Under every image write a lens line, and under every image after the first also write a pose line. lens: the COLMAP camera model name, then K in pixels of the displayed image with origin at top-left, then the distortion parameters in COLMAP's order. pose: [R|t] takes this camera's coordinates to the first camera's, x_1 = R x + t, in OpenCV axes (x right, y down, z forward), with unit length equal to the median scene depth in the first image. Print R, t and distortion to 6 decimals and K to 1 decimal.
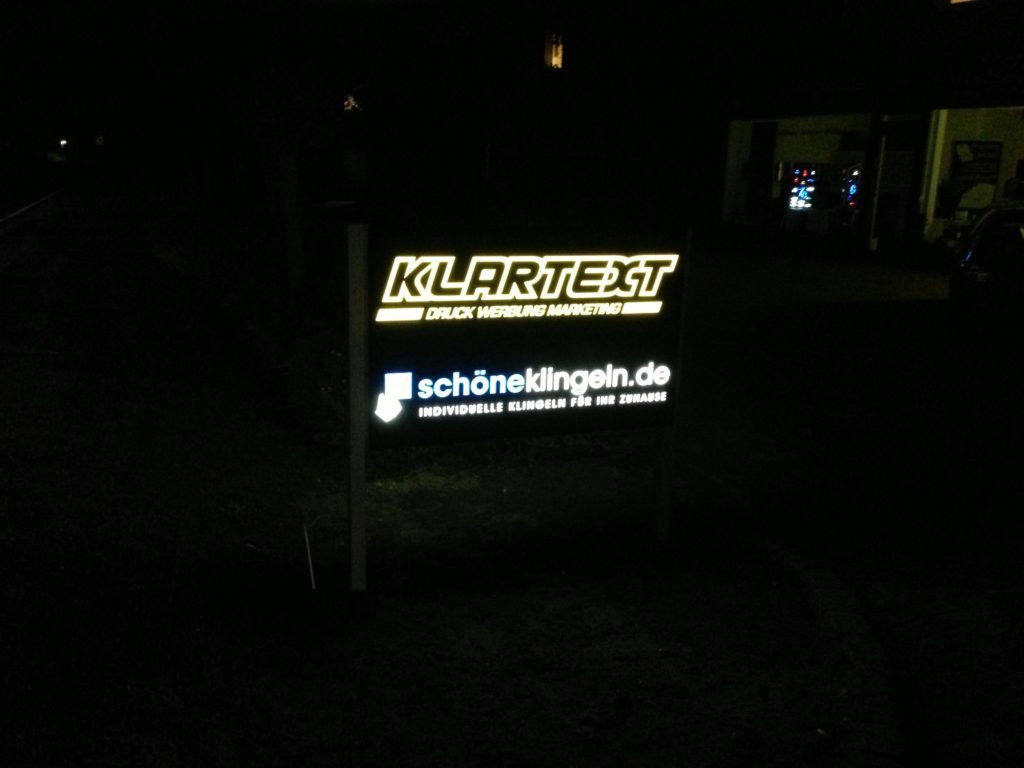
lens RADIAL K [[939.2, 0, 512.0], [0, 939.2, 384.0], [0, 0, 1]] dist [0.144629, -0.286877]
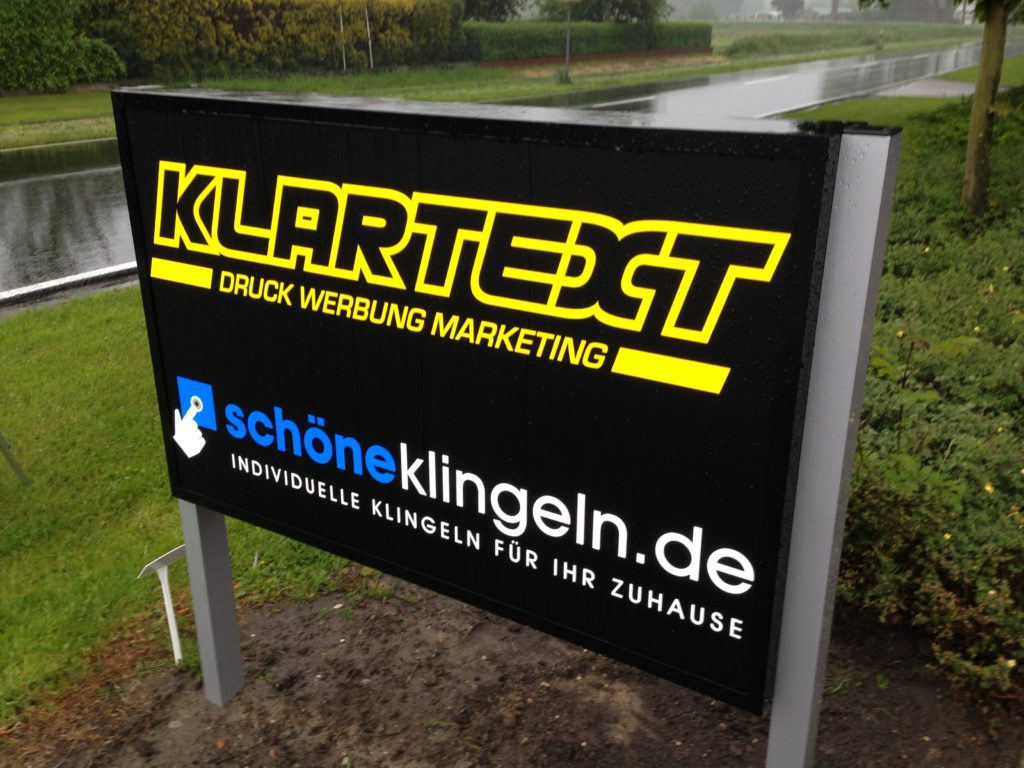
lens RADIAL K [[939.2, 0, 512.0], [0, 939.2, 384.0], [0, 0, 1]] dist [0.144629, -0.286877]
pose [[0.590448, 0.271252, -0.760128, 0.381358], [-0.140602, 0.961998, 0.234074, -0.154958], [0.794734, -0.031333, 0.606148, 0.782407]]
